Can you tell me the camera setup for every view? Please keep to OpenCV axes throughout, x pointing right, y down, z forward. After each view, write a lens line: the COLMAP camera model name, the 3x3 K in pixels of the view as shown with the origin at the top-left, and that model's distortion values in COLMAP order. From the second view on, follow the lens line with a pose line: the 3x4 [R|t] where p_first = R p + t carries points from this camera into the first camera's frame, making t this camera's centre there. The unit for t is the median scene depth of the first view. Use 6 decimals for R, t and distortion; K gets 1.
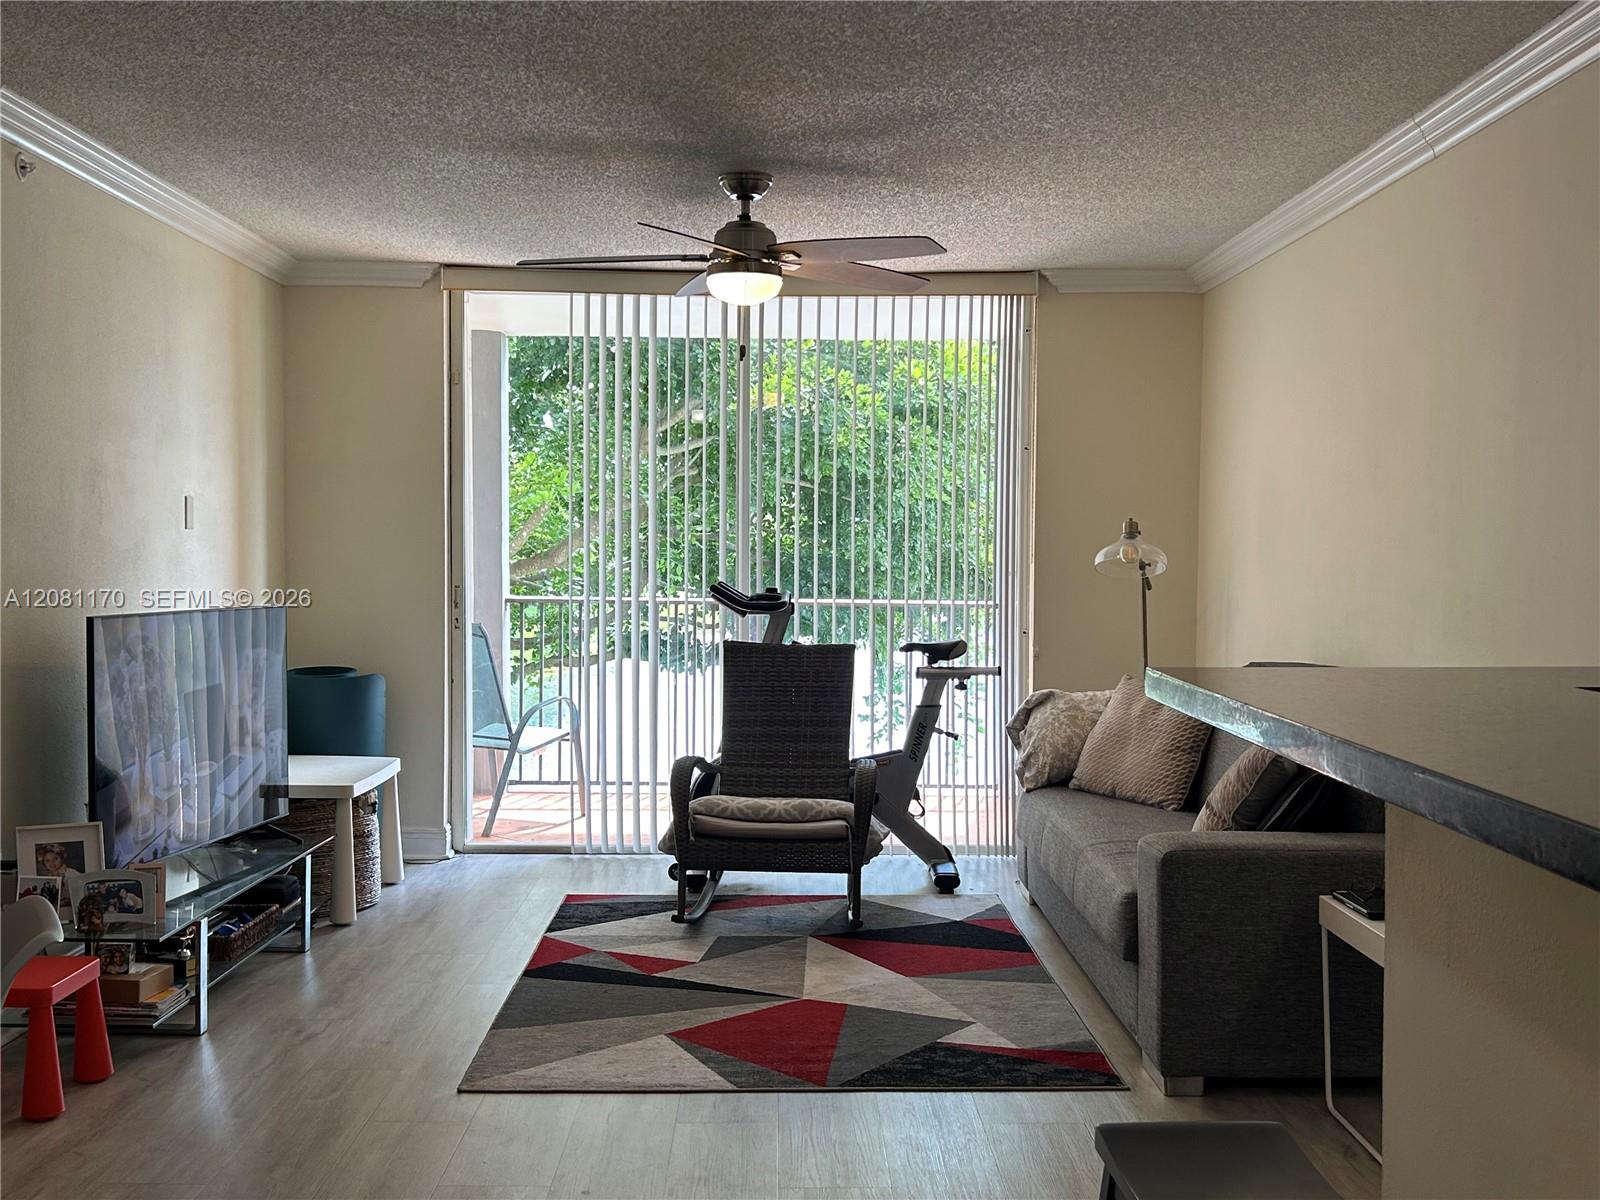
lens RADIAL K [[1721.1, 0, 801.2], [0, 1721.1, 605.2], [0, 0, 1]] dist [0.068514, 0.000000]
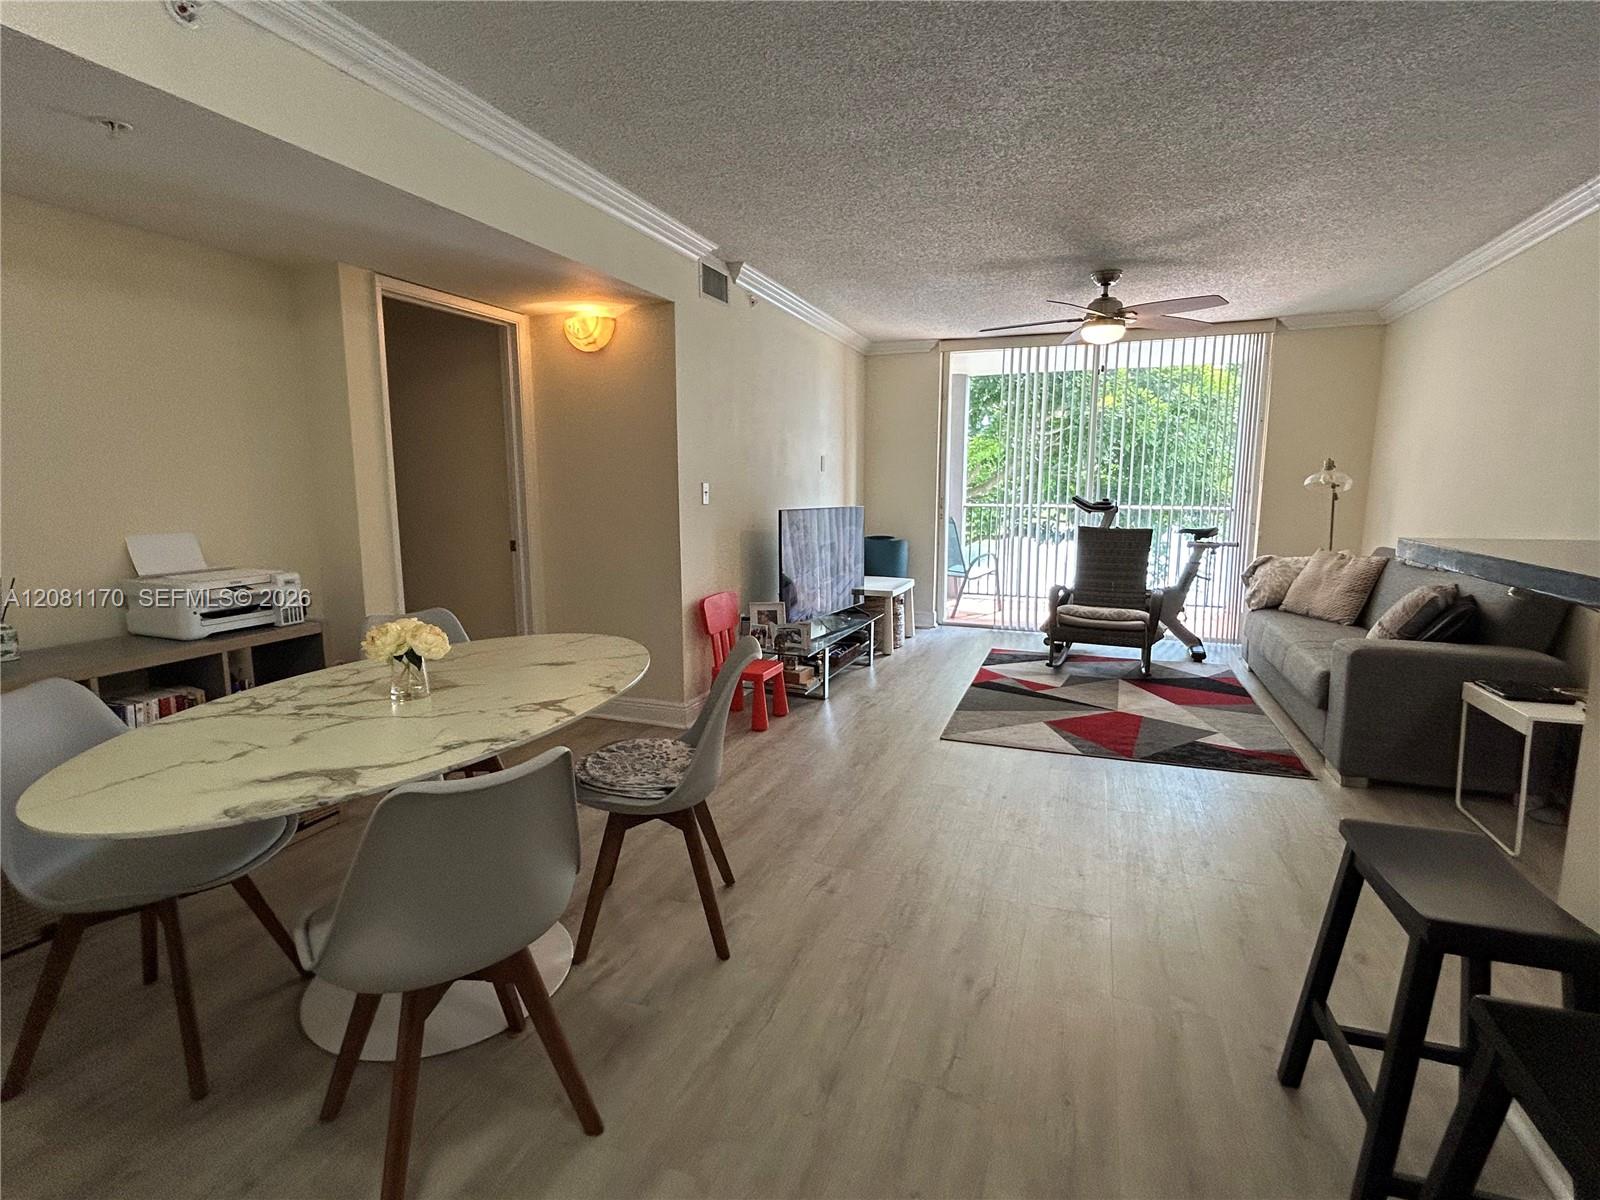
lens RADIAL K [[787.1, 0, 793.7], [0, 787.1, 599.4], [0, 0, 1]] dist [-0.004879, 0.005289]
pose [[0.929537, 0.047105, -0.365707, -0.017869], [-0.006597, 0.993772, 0.111235, 0.007407], [0.368669, -0.100985, 0.924059, 0.059318]]
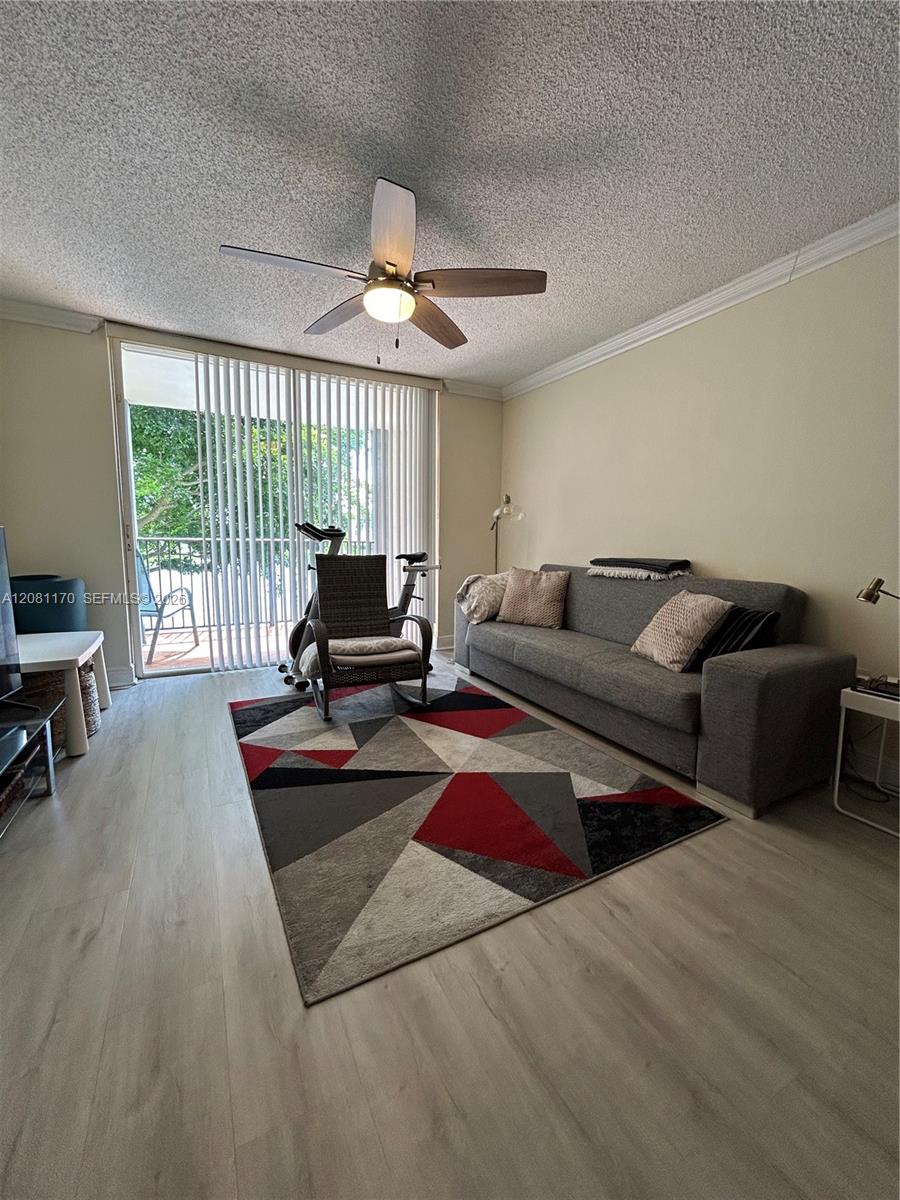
lens RADIAL K [[485.6, 0, 447.9], [0, 485.6, 600.4], [0, 0, 1]] dist [-0.004937, 0.001058]
pose [[0.893523, -0.054384, 0.445712, -0.175401], [0.011073, 0.995005, 0.099208, 0.023940], [-0.448881, -0.083710, 0.889662, 0.559247]]
